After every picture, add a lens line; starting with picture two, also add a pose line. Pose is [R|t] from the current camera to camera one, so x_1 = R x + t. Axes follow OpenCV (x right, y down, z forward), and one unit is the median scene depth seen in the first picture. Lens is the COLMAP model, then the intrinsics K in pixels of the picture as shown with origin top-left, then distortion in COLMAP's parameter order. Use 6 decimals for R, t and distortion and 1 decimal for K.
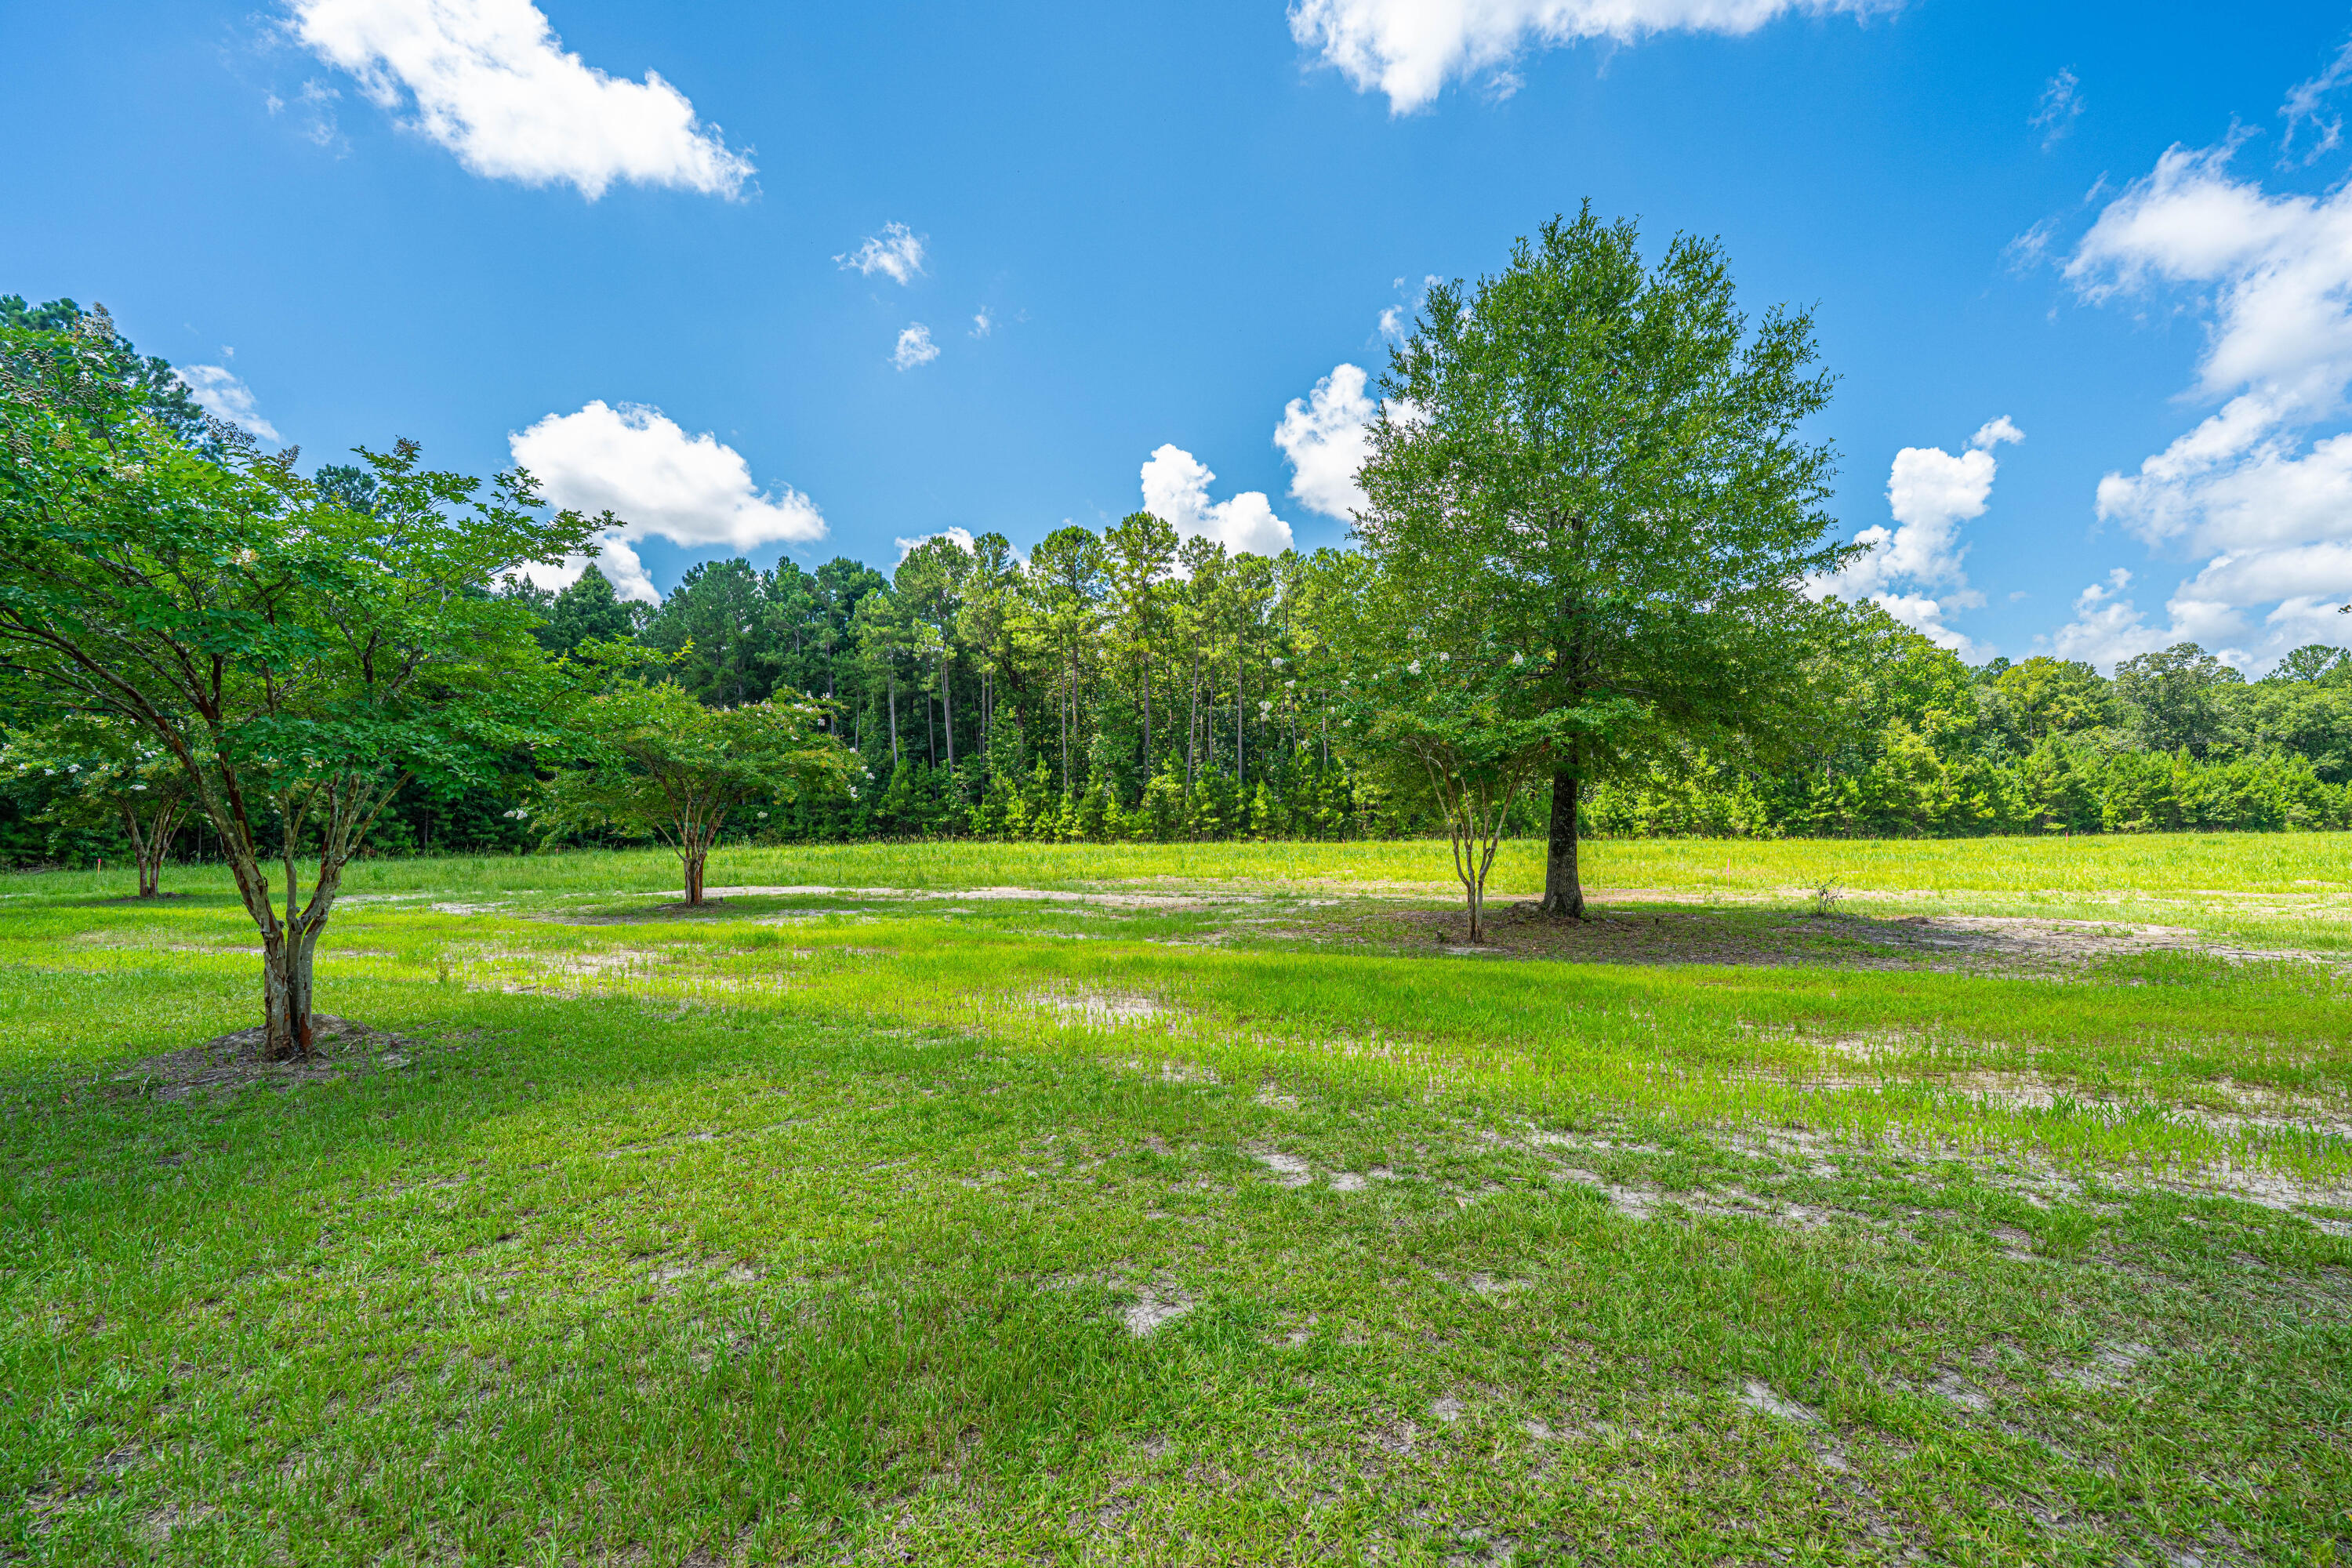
lens RADIAL K [[940.3, 0, 1251.4], [0, 940.3, 818.6], [0, 0, 1]] dist [-0.003986, 0.000668]
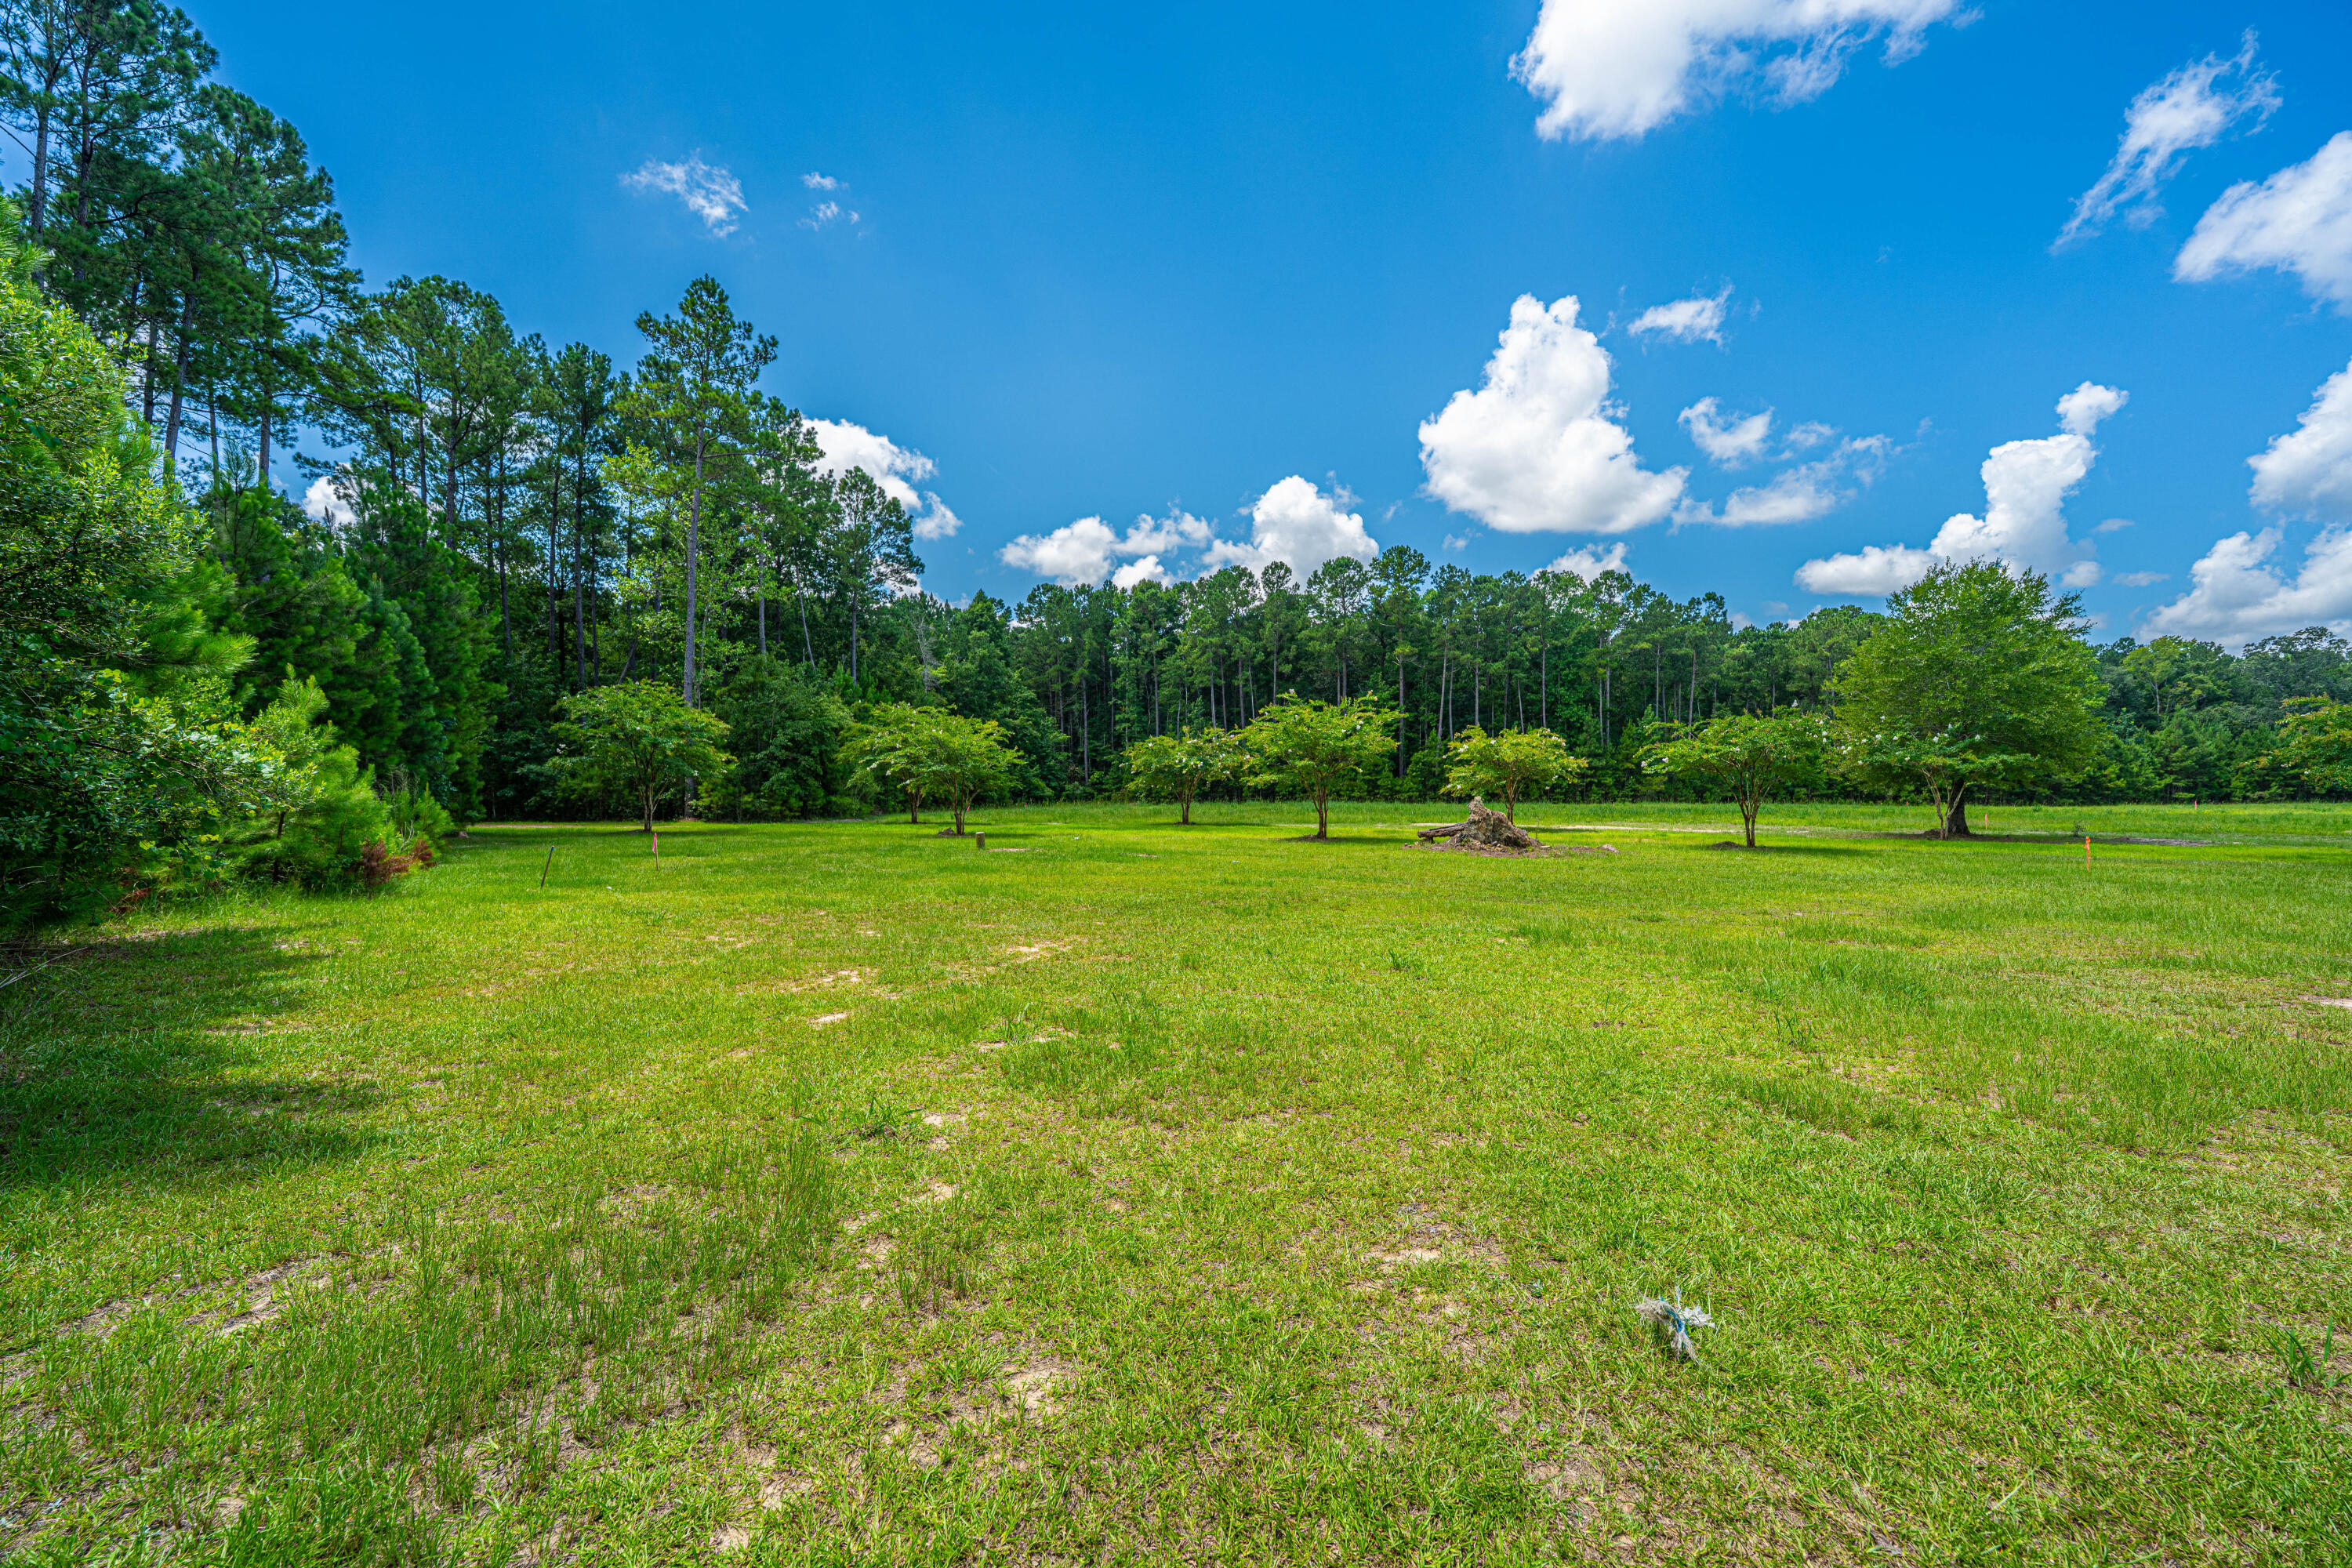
lens RADIAL K [[940.3, 0, 1194.6], [0, 940.3, 767.3], [0, 0, 1]] dist [-0.003986, 0.000668]
pose [[0.994893, 0.004595, -0.100830, -0.258715], [-0.005927, 0.999899, -0.012916, -0.004960], [0.100760, 0.013448, 0.994820, -0.291809]]
